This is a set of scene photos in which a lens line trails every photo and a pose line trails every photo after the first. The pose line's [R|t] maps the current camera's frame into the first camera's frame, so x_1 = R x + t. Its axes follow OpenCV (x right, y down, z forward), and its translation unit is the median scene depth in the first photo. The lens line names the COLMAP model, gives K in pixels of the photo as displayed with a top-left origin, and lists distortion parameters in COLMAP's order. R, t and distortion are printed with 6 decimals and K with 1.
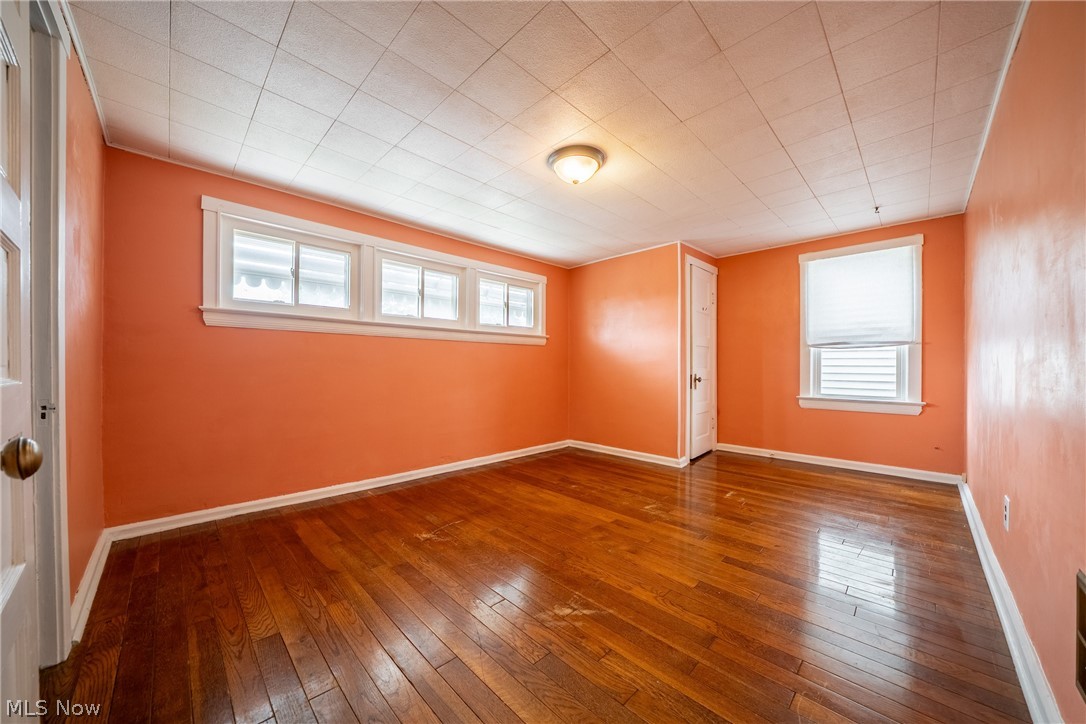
lens RADIAL K [[384.3, 0, 546.5], [0, 384.3, 368.4], [0, 0, 1]] dist [-0.017879, 0.000267]
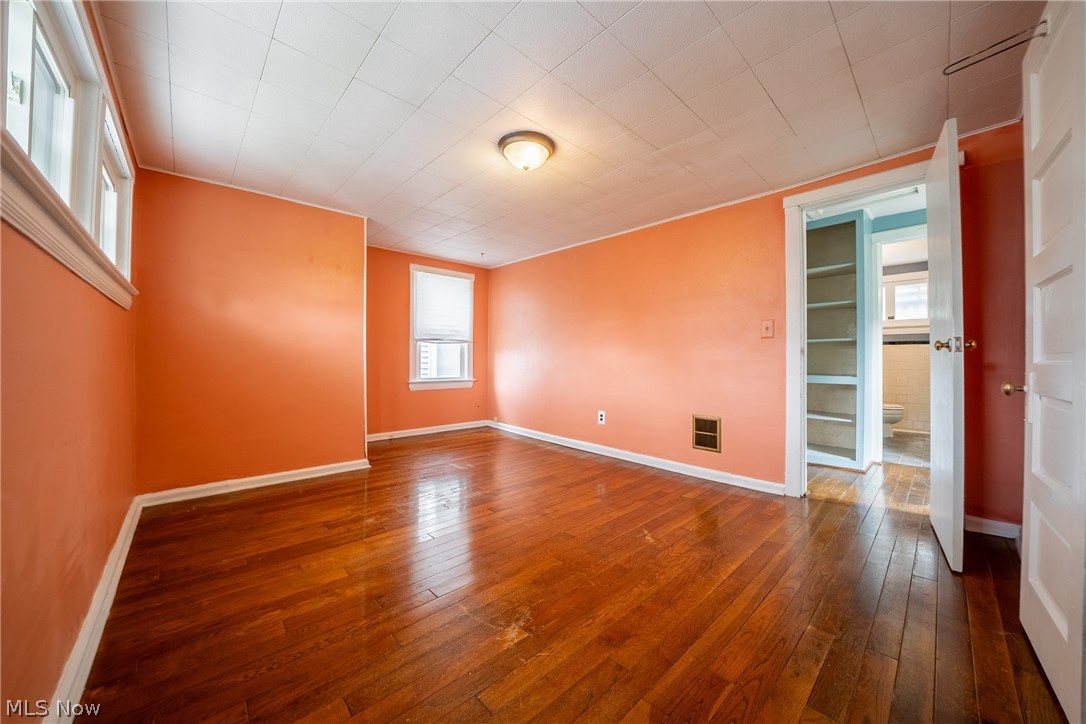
lens RADIAL K [[384.3, 0, 545.9], [0, 384.3, 358.1], [0, 0, 1]] dist [-0.017879, 0.000267]
pose [[0.029390, 0.002179, 0.999566, -0.618463], [0.000595, 0.999997, -0.002198, 0.003587], [-0.999568, 0.000660, 0.029388, 0.628616]]
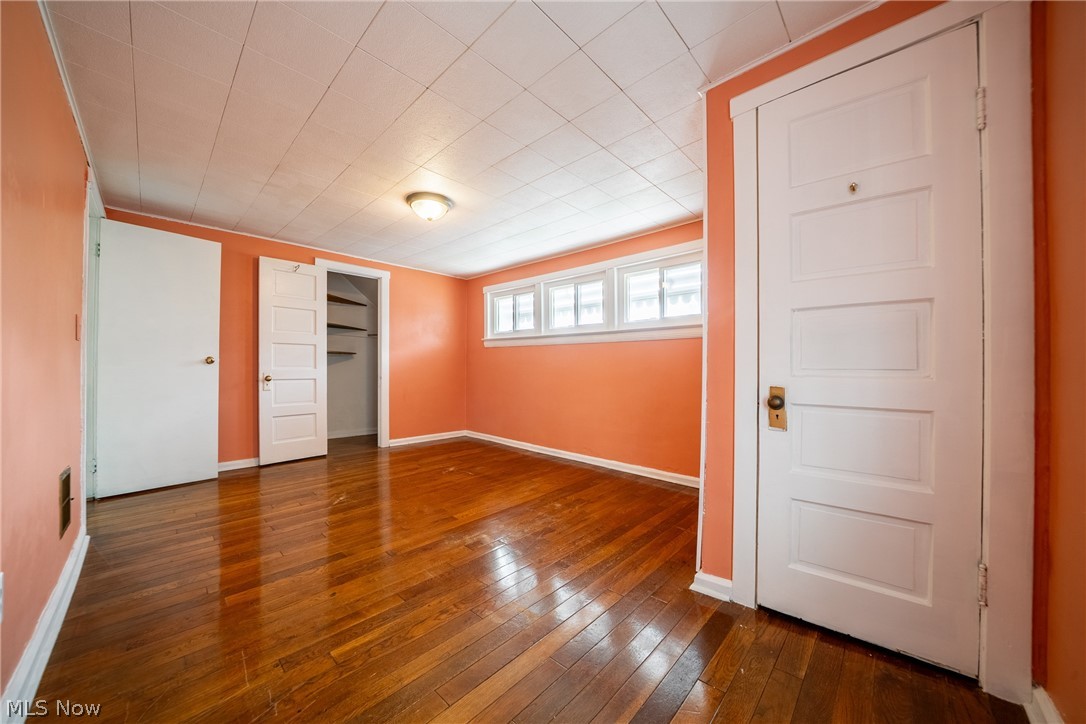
lens RADIAL K [[384.3, 0, 542.1], [0, 384.3, 368.1], [0, 0, 1]] dist [-0.017879, 0.000267]
pose [[0.017631, 0.002585, -0.999841, 0.907911], [-0.009505, 0.999952, 0.002418, -0.003330], [0.999799, 0.009460, 0.017655, 0.918218]]
